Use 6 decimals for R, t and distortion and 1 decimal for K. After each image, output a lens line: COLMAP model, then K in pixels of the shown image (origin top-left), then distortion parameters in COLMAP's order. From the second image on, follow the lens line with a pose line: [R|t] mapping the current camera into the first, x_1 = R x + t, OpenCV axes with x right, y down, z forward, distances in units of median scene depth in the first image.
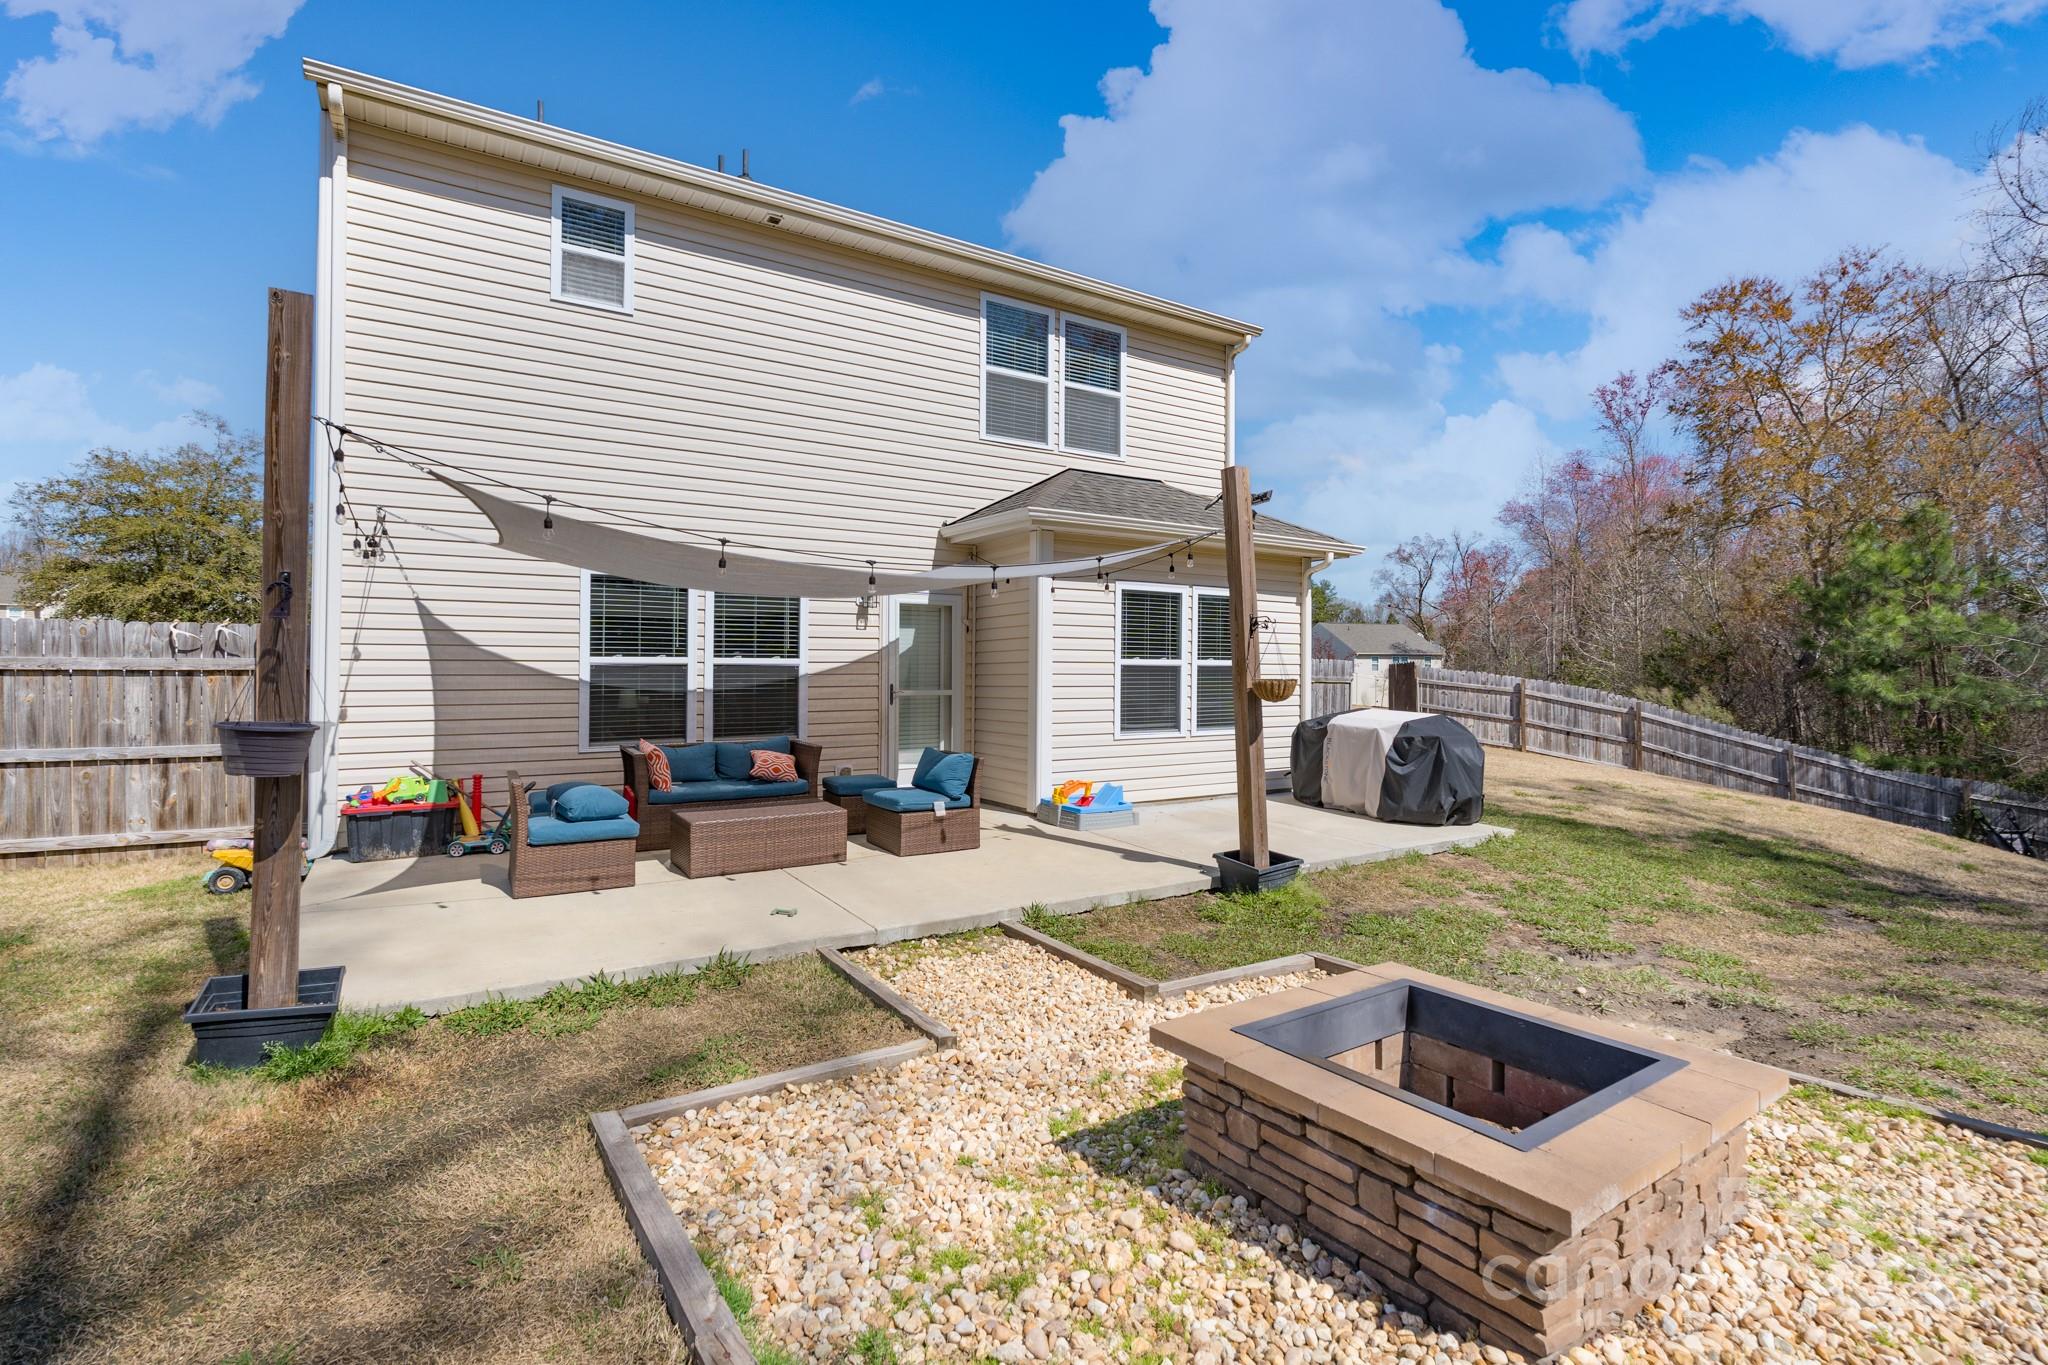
lens RADIAL K [[945.6, 0, 1022.0], [0, 945.6, 676.7], [0, 0, 1]] dist [-0.005726, -0.000085]
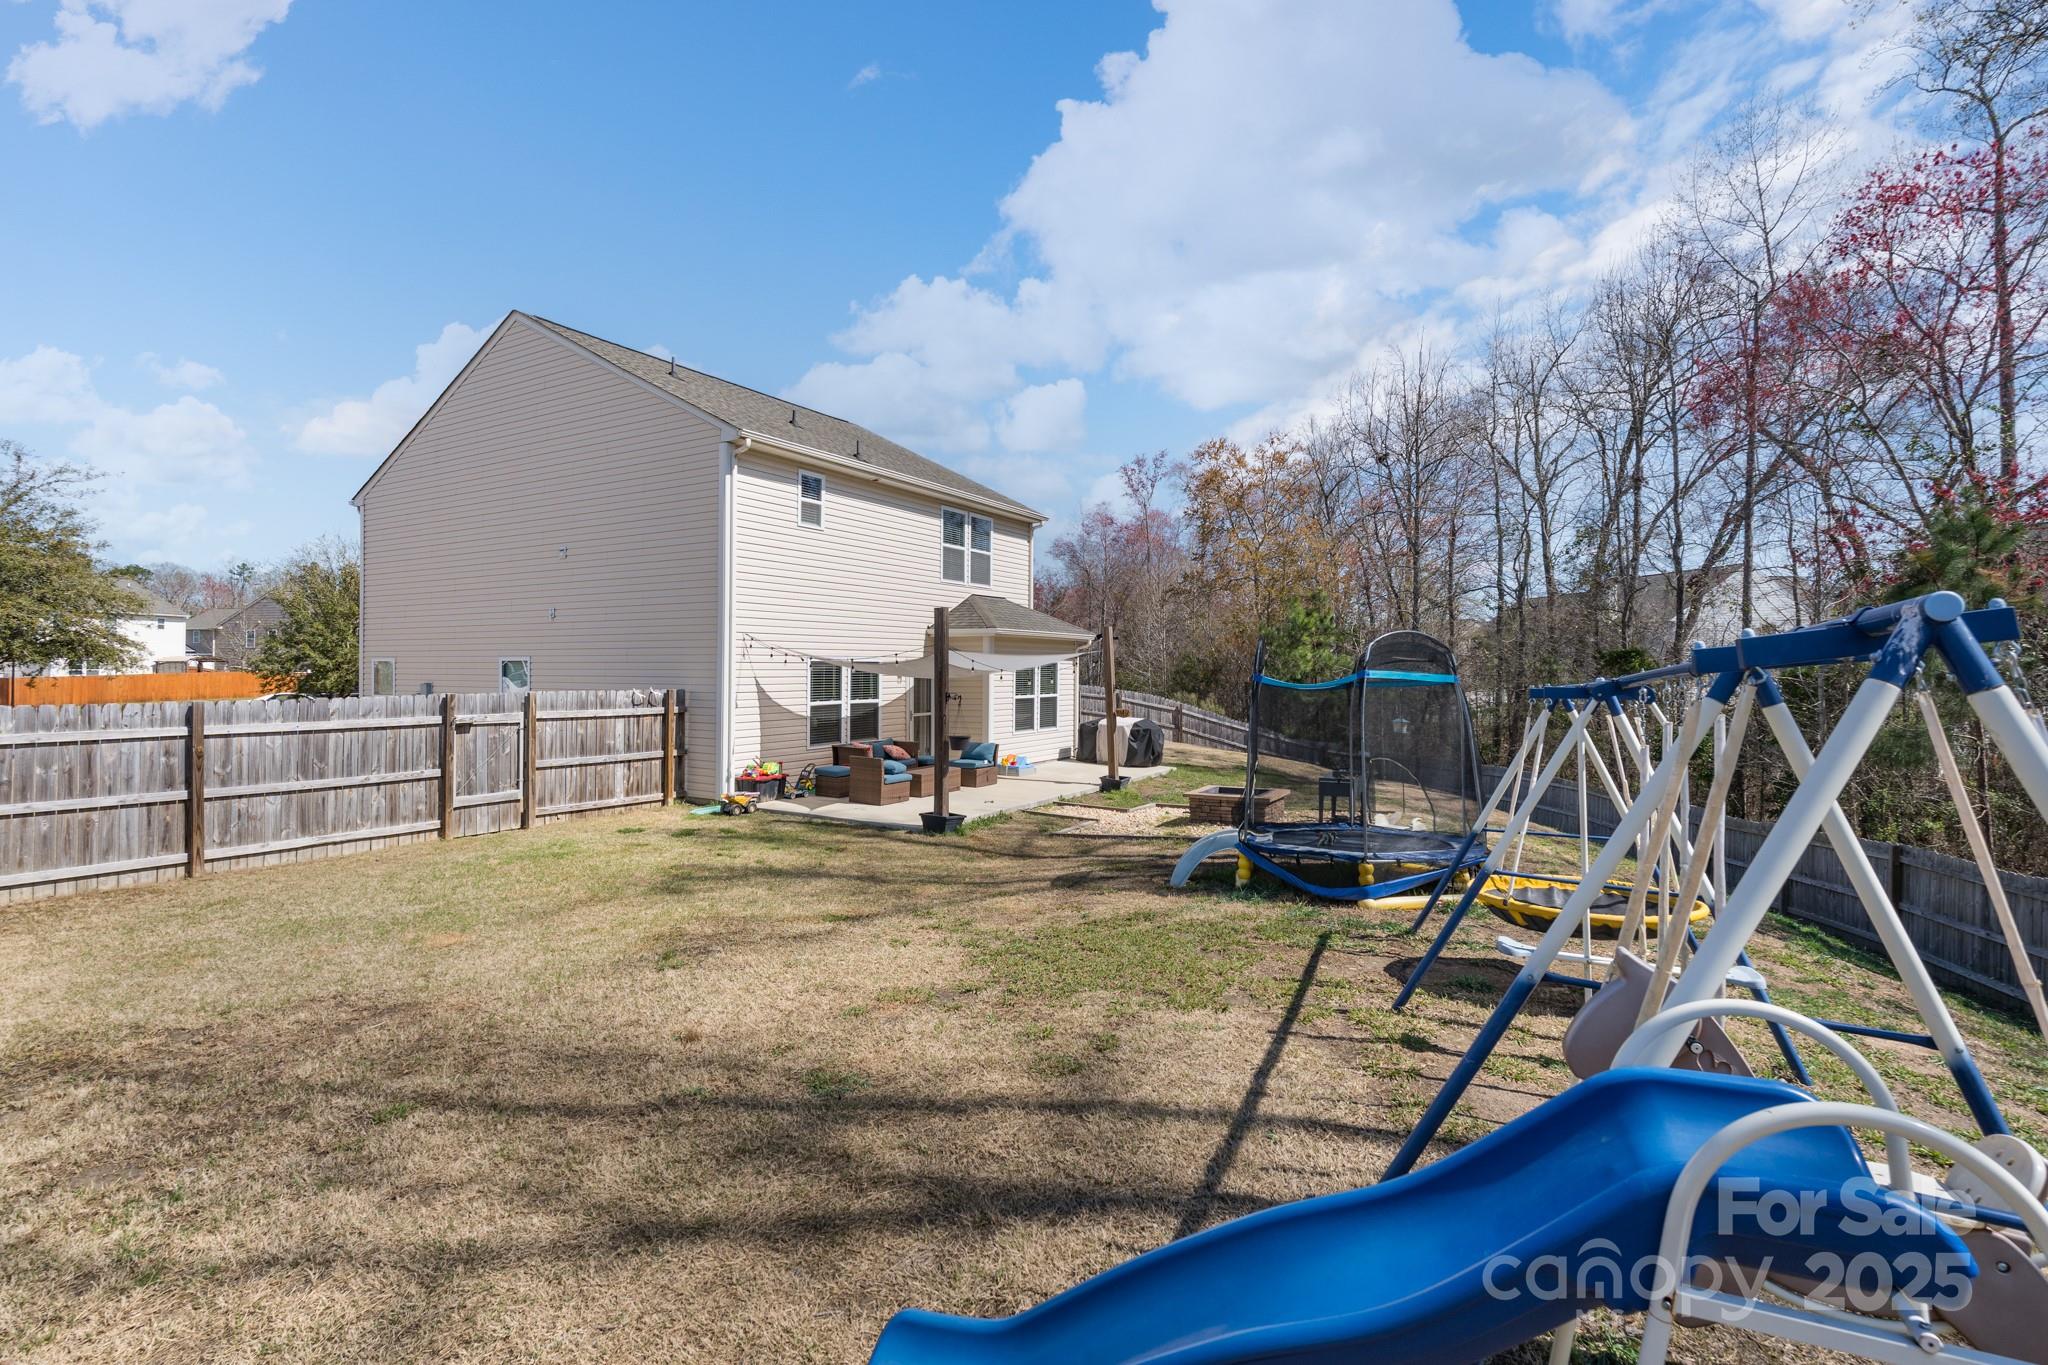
lens RADIAL K [[945.6, 0, 1021.3], [0, 945.6, 673.7], [0, 0, 1]] dist [-0.005726, -0.000085]
pose [[0.890939, -0.003688, 0.454109, -0.786450], [0.002349, 0.999991, 0.003514, -0.070661], [-0.454118, -0.002064, 0.890939, -0.807499]]
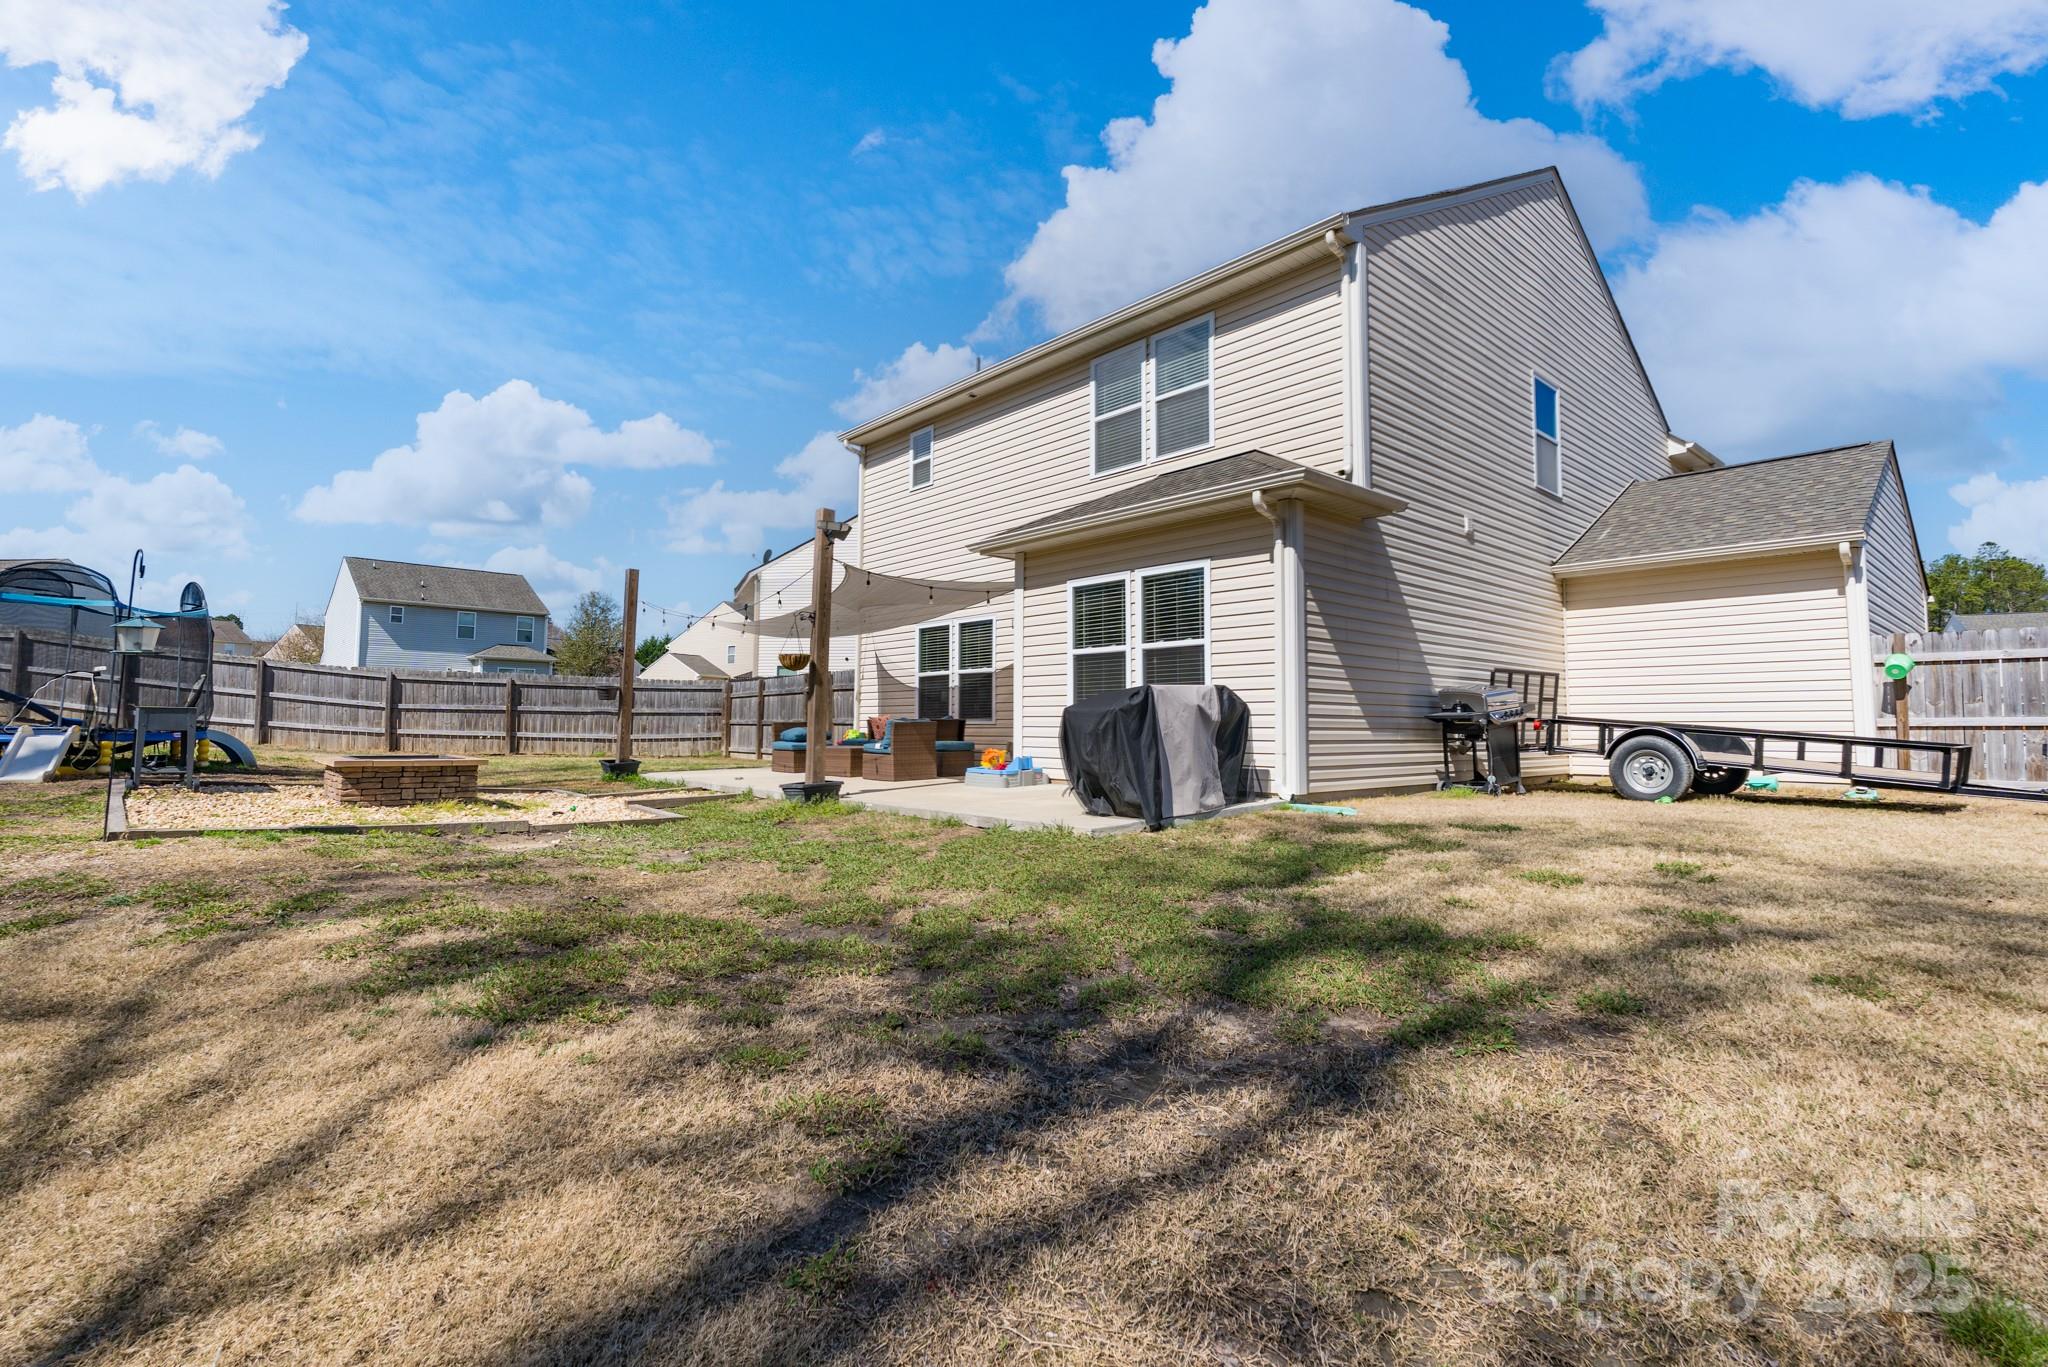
lens RADIAL K [[945.6, 0, 1023.1], [0, 945.6, 686.3], [0, 0, 1]] dist [-0.005726, -0.000085]
pose [[0.154396, -0.047804, -0.986852, 1.148843], [-0.007776, 0.998739, -0.049596, 0.077365], [0.987978, 0.015331, 0.153830, 0.738940]]
